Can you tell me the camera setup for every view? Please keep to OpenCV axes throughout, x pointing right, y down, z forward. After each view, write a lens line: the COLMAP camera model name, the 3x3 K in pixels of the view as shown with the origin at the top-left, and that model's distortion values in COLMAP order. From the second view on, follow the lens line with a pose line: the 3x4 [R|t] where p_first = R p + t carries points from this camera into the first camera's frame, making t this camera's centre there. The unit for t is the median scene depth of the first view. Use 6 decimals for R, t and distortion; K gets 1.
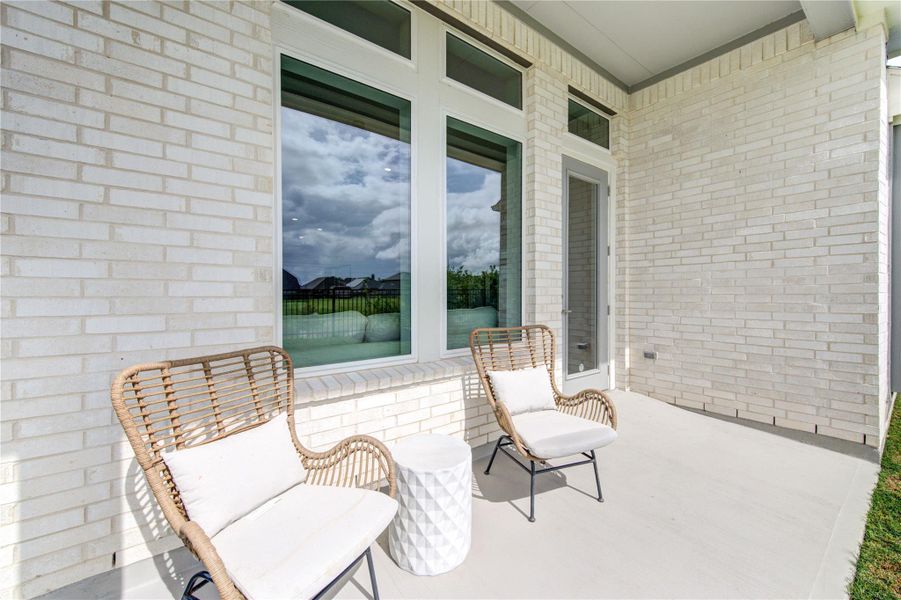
lens RADIAL K [[353.8, 0, 450.5], [0, 353.8, 296.4], [0, 0, 1]] dist [0.008061, 0.000934]
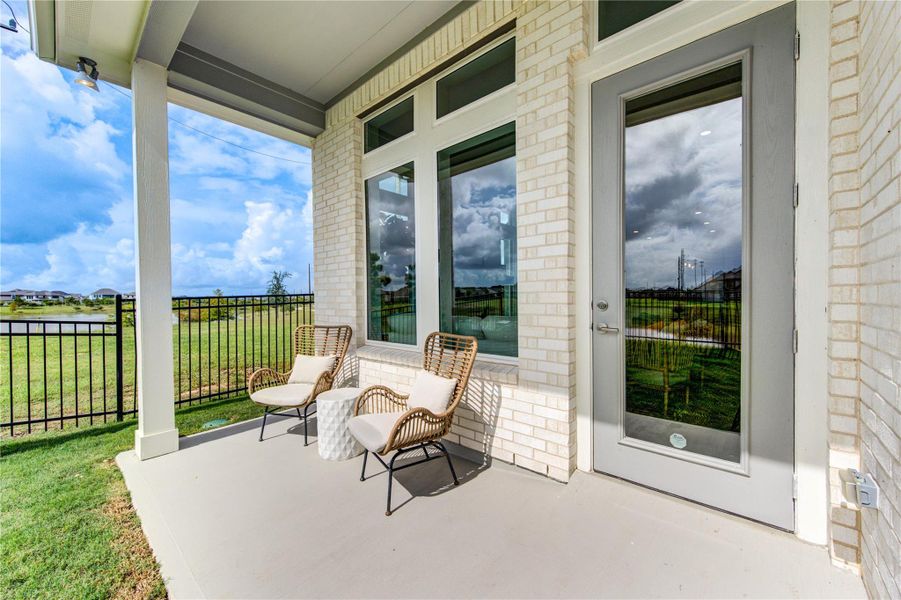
lens RADIAL K [[353.8, 0, 452.0], [0, 353.8, 301.2], [0, 0, 1]] dist [0.008061, 0.000934]
pose [[0.197531, 0.008041, -0.980264, 1.858678], [0.002304, 0.999960, 0.008667, -0.028216], [0.980294, -0.003970, 0.197504, 1.283540]]
